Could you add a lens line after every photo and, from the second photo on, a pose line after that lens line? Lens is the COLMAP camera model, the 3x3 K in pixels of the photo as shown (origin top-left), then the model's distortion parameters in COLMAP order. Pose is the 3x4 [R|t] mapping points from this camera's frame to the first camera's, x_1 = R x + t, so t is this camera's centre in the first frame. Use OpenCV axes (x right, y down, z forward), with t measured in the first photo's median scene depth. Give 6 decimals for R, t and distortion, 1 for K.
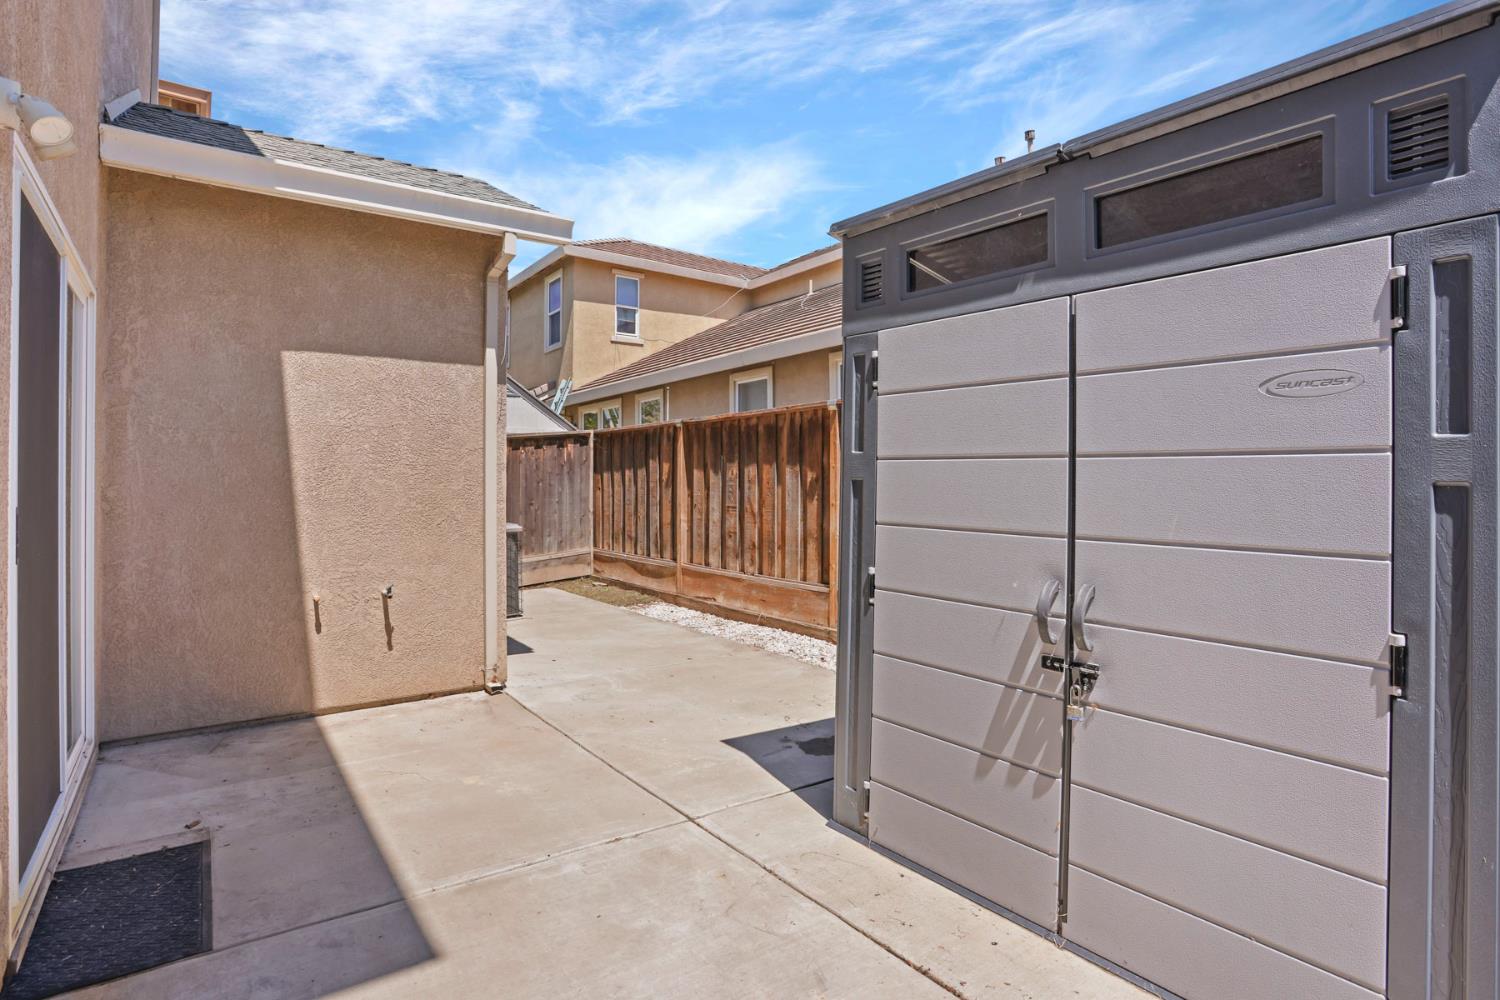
lens RADIAL K [[724.7, 0, 758.2], [0, 724.7, 493.4], [0, 0, 1]] dist [-0.051872, 0.012174]
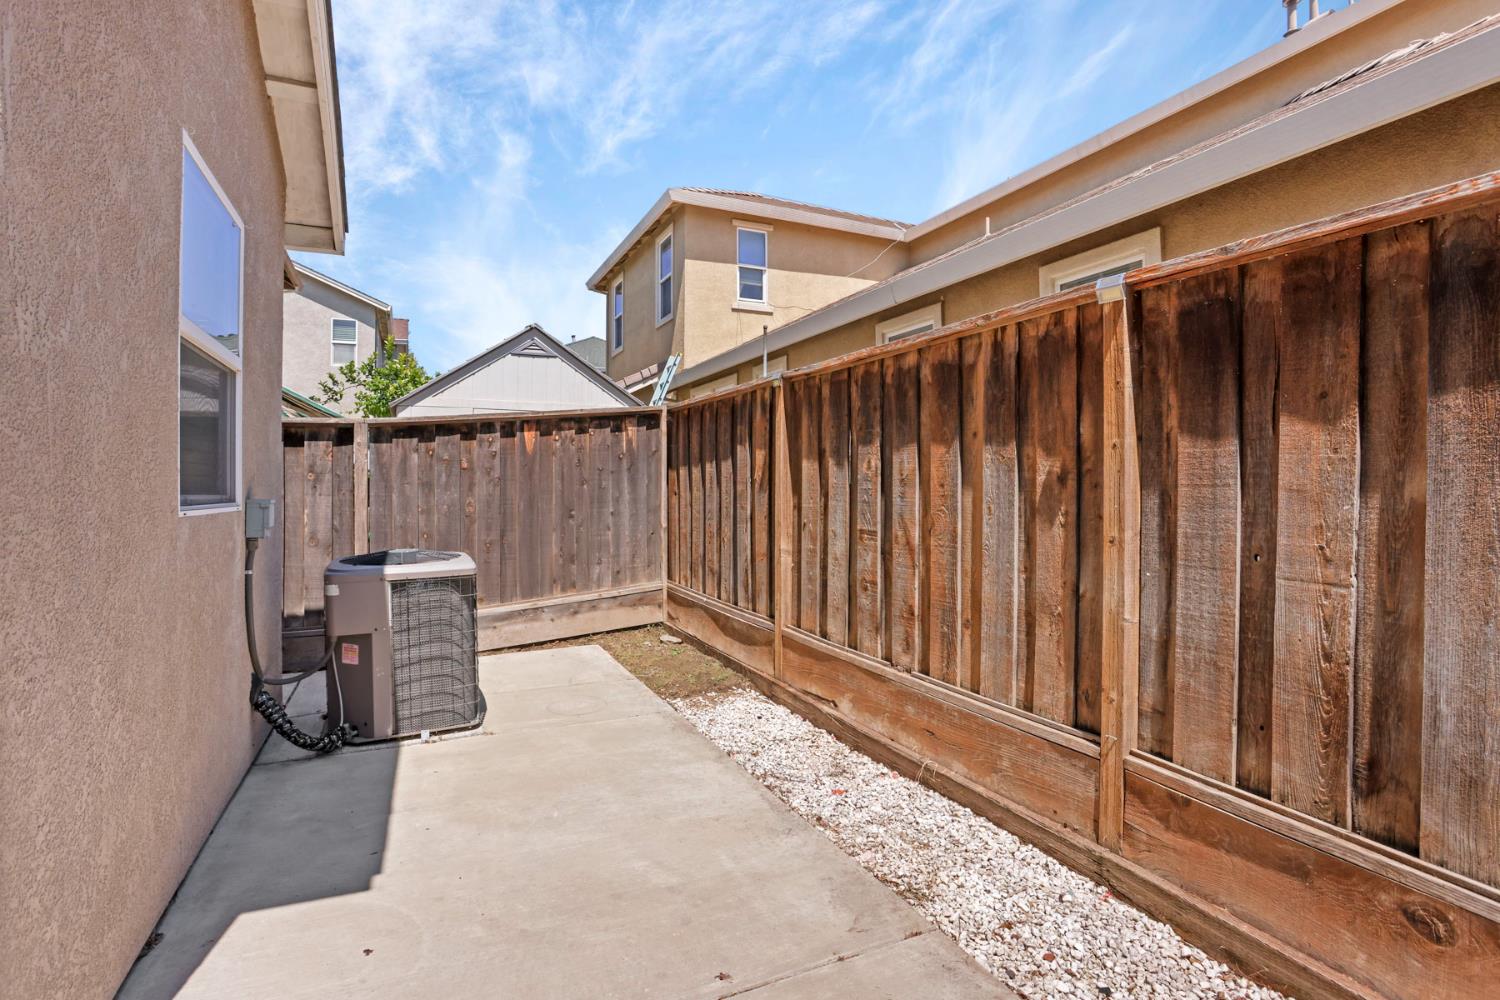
lens RADIAL K [[724.7, 0, 758.0], [0, 724.7, 492.7], [0, 0, 1]] dist [-0.051872, 0.012174]
pose [[0.976529, 0.000664, -0.215385, -0.001693], [-0.001127, 0.999997, -0.002028, -0.006578], [0.215383, 0.002223, 0.976527, 0.423265]]
